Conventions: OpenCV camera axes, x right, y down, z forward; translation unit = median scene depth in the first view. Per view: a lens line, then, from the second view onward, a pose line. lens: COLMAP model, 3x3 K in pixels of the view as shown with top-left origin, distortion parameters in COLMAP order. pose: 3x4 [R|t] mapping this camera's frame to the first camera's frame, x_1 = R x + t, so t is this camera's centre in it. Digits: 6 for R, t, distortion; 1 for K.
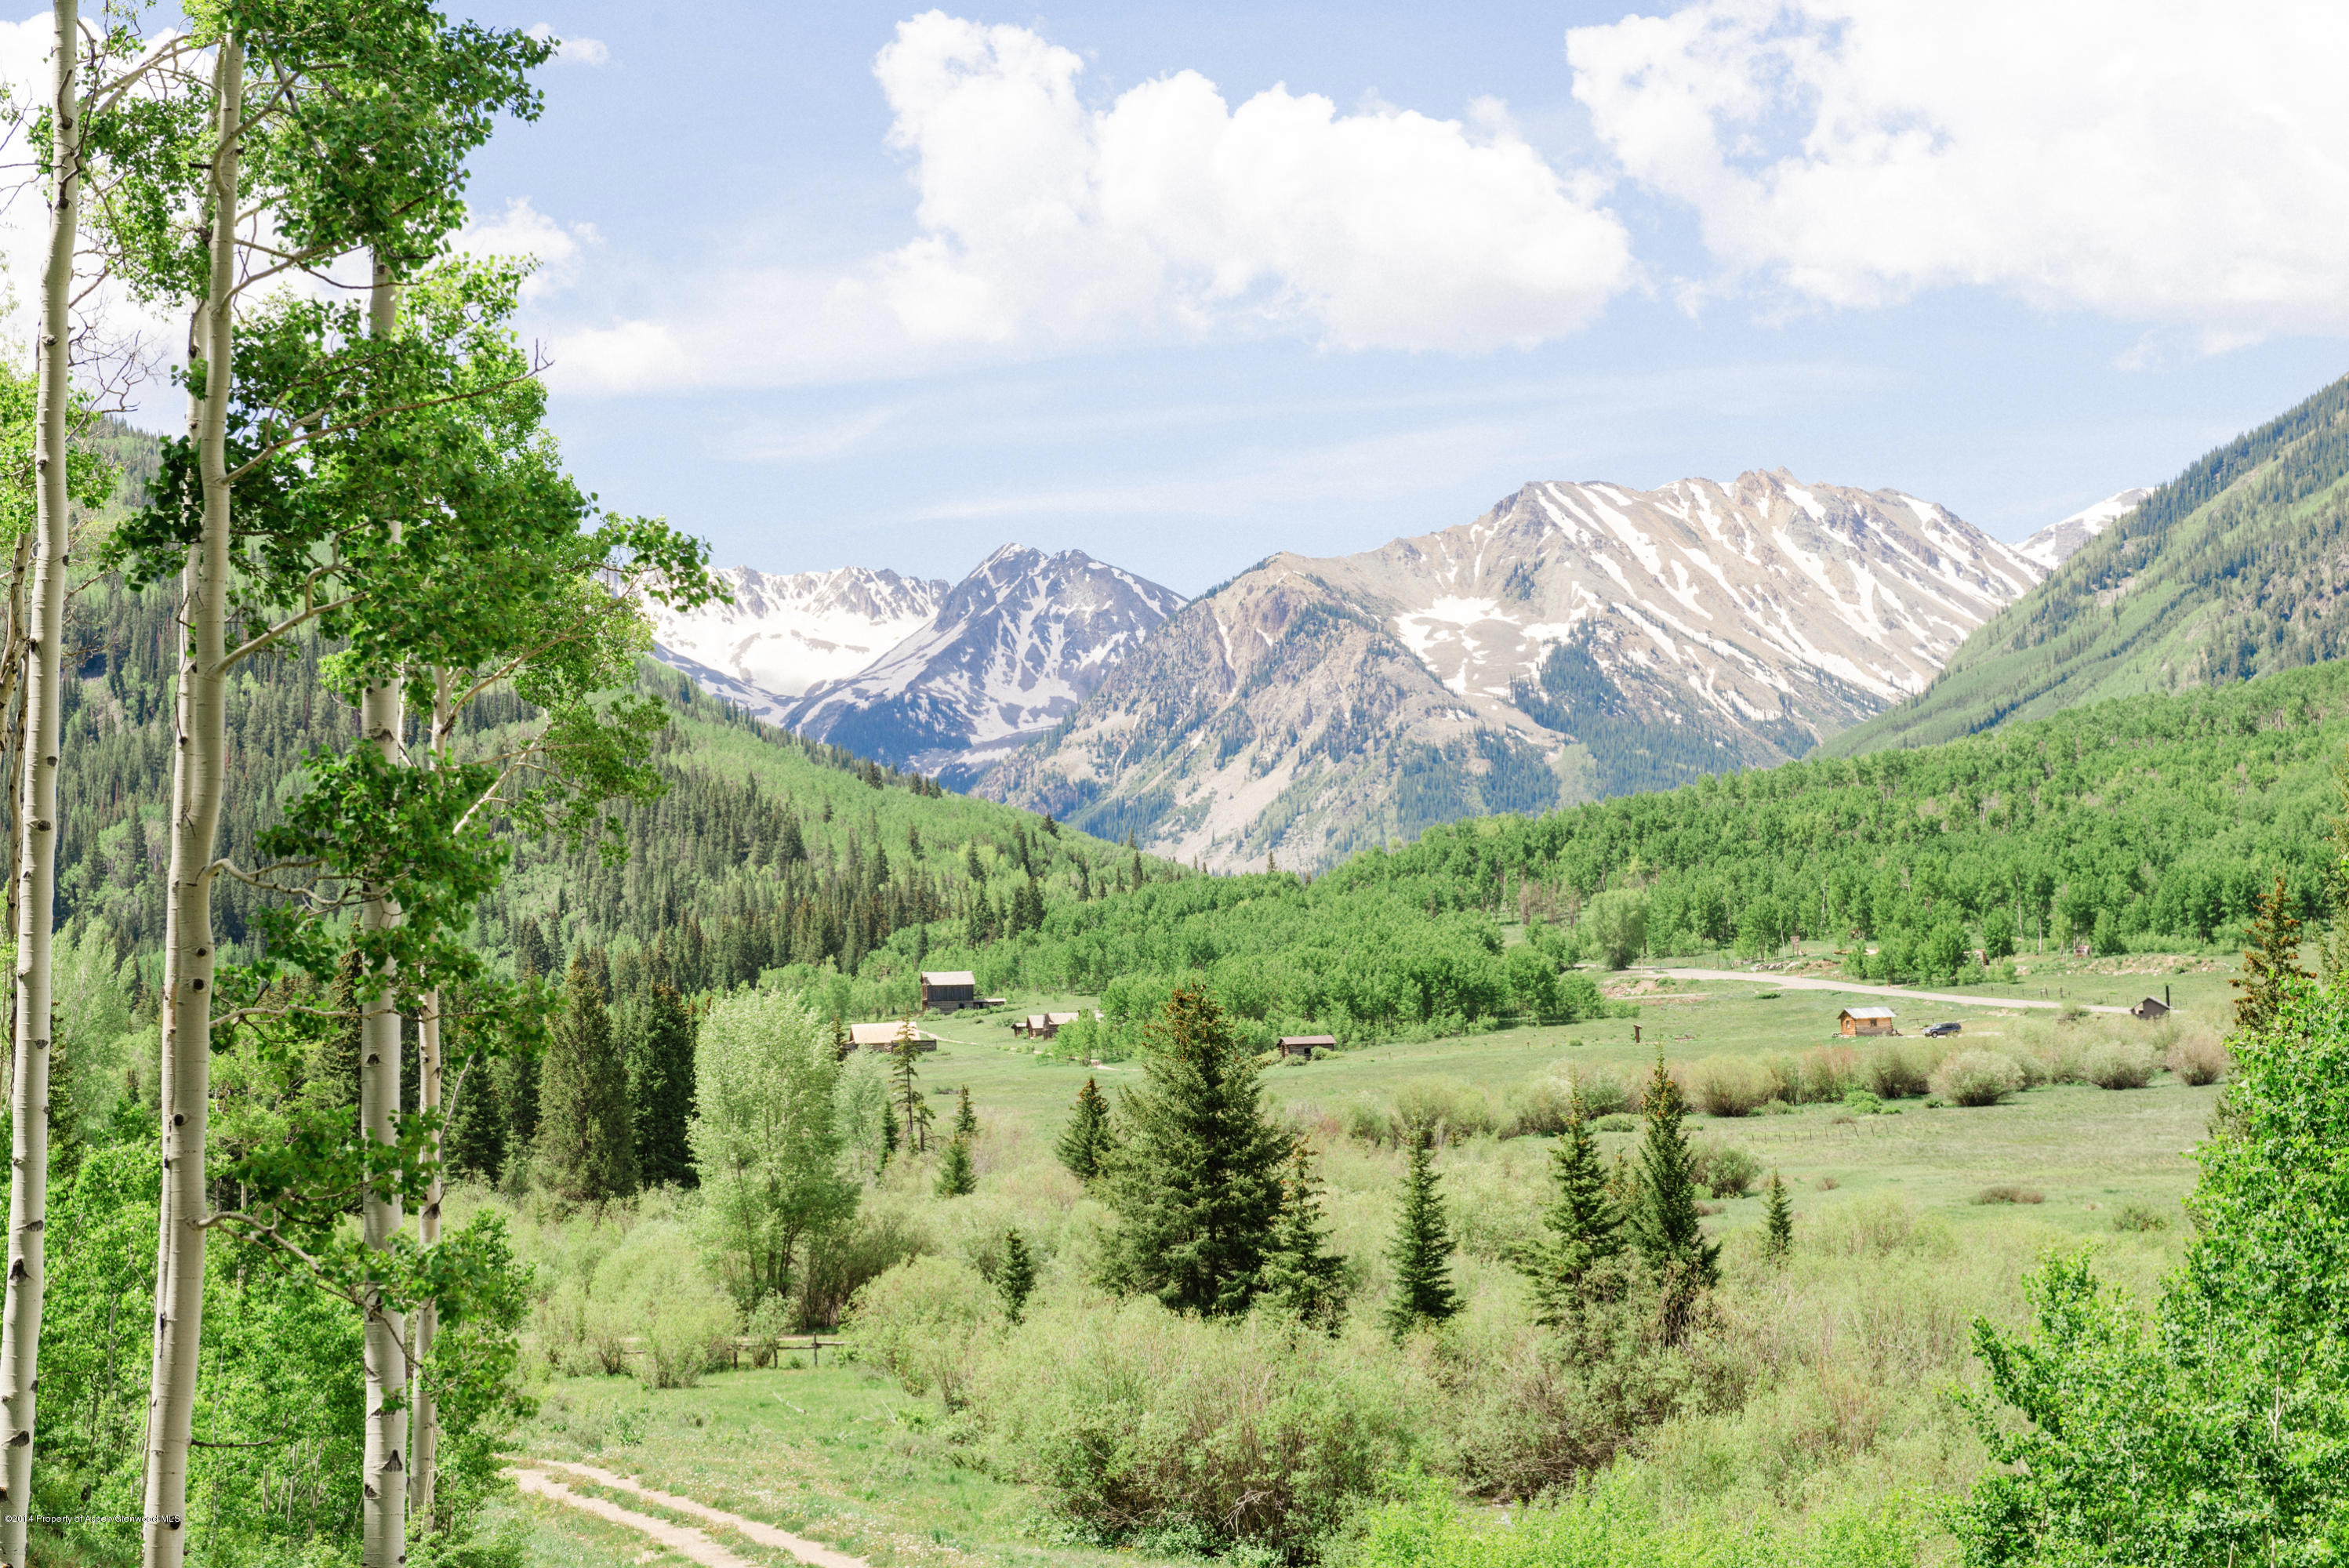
lens RADIAL K [[4452.8, 0, 1187.2], [0, 4452.8, 778.9], [0, 0, 1]] dist [0.000115, -0.212500]
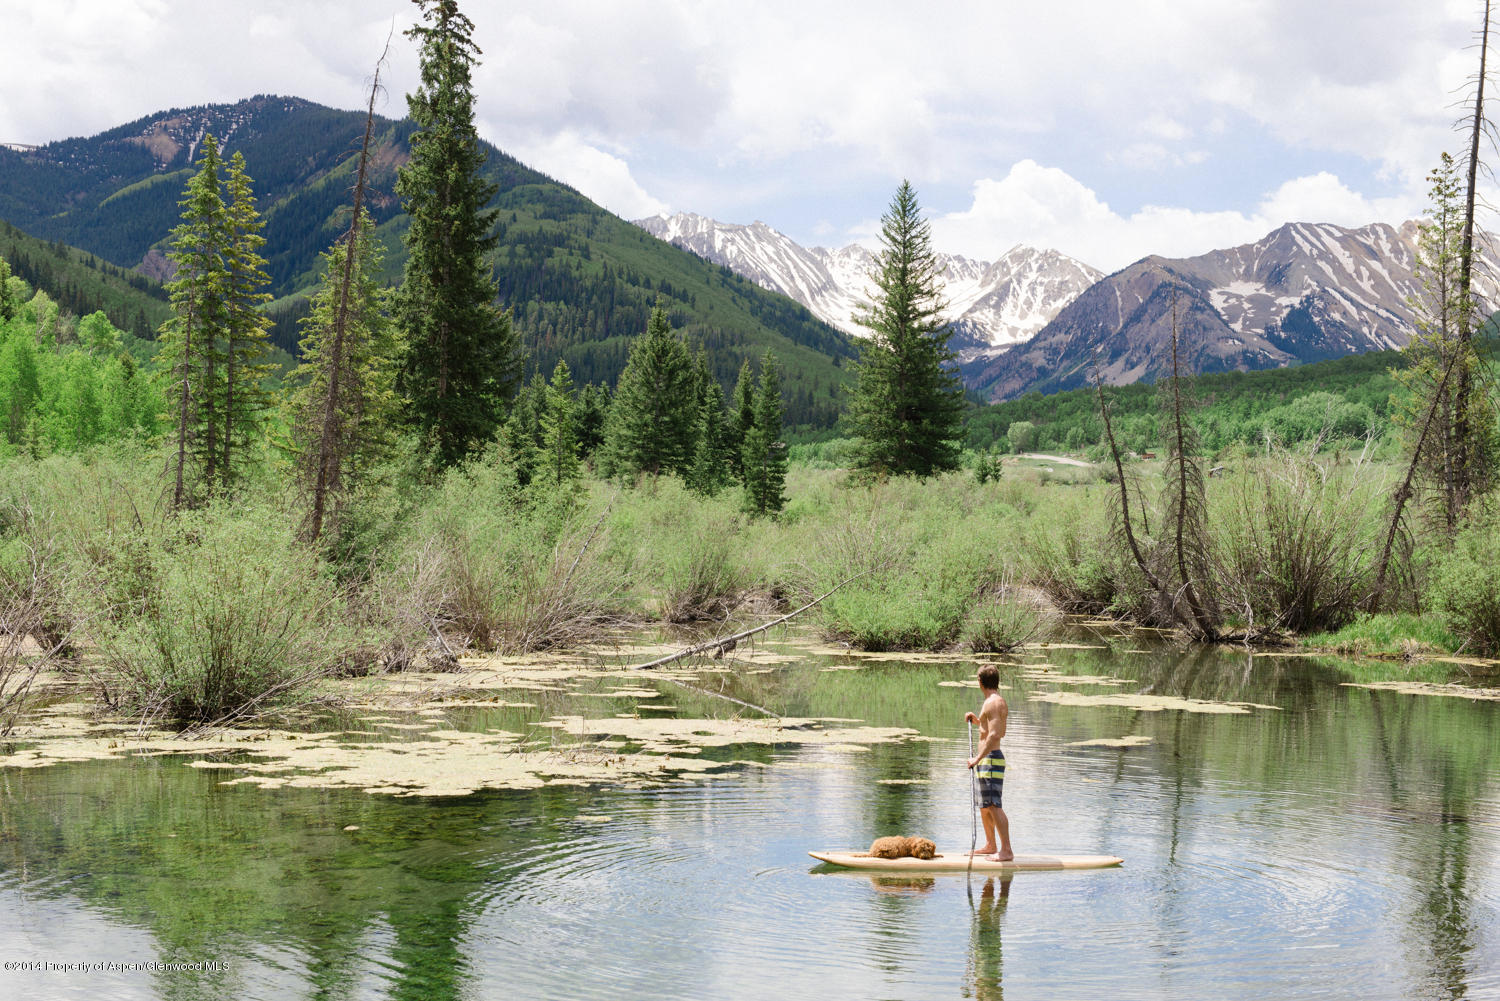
lens RADIAL K [[2274.6, 0, 750.0], [0, 2274.6, 500.5], [0, 0, 1]] dist [0.155742, -0.078268]
pose [[0.984979, 0.059144, -0.162230, 0.085034], [-0.048996, 0.996625, 0.065863, -0.004016], [0.165578, -0.056925, 0.984552, -0.147325]]
